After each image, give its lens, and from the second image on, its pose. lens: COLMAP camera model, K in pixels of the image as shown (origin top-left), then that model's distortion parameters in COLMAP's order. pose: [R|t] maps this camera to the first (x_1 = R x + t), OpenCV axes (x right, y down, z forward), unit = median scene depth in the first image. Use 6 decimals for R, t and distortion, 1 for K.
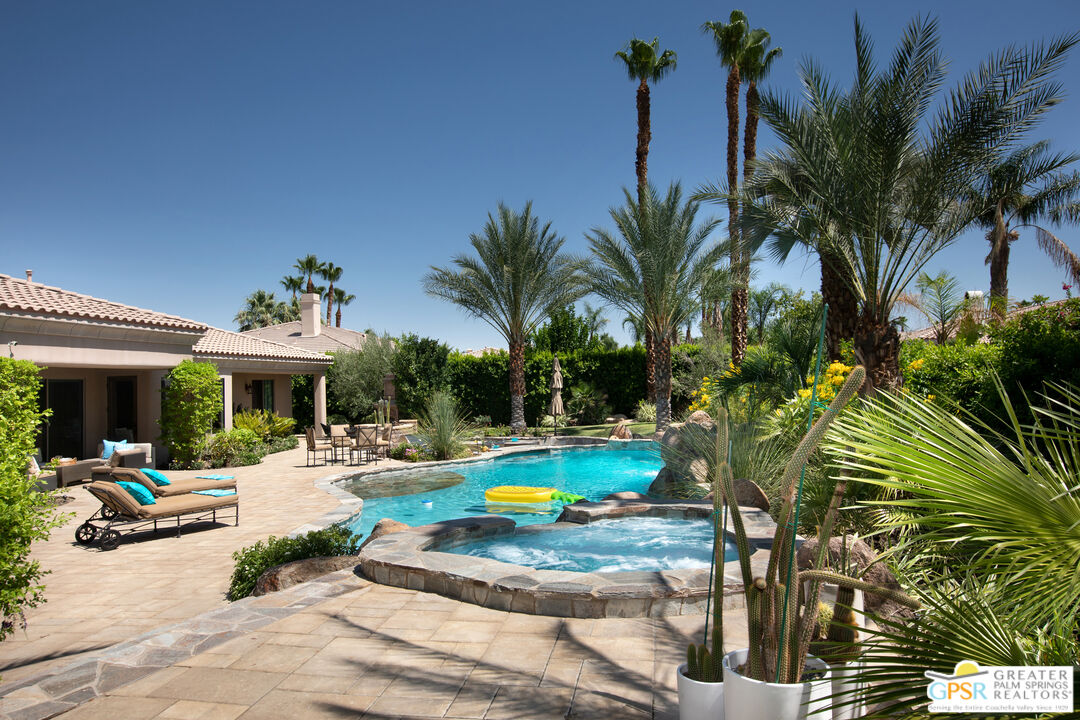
lens RADIAL K [[820.7, 0, 540.0], [0, 820.7, 360.0], [0, 0, 1]] dist [0.000820, 0.001156]
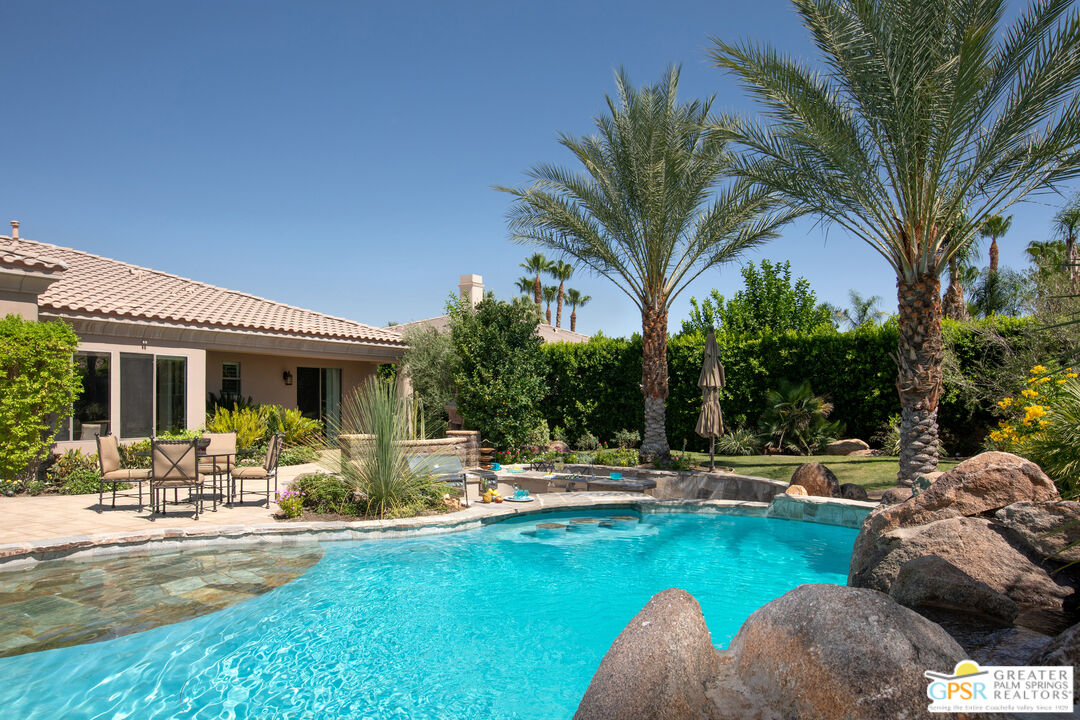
lens RADIAL K [[667.1, 0, 539.7], [0, 667.1, 384.7], [0, 0, 1]] dist [0.021004, 0.001261]
pose [[0.904384, 0.022787, -0.426112, 0.117936], [-0.018362, 0.999726, 0.014489, 0.030475], [0.426325, -0.005280, 0.904555, 0.575637]]
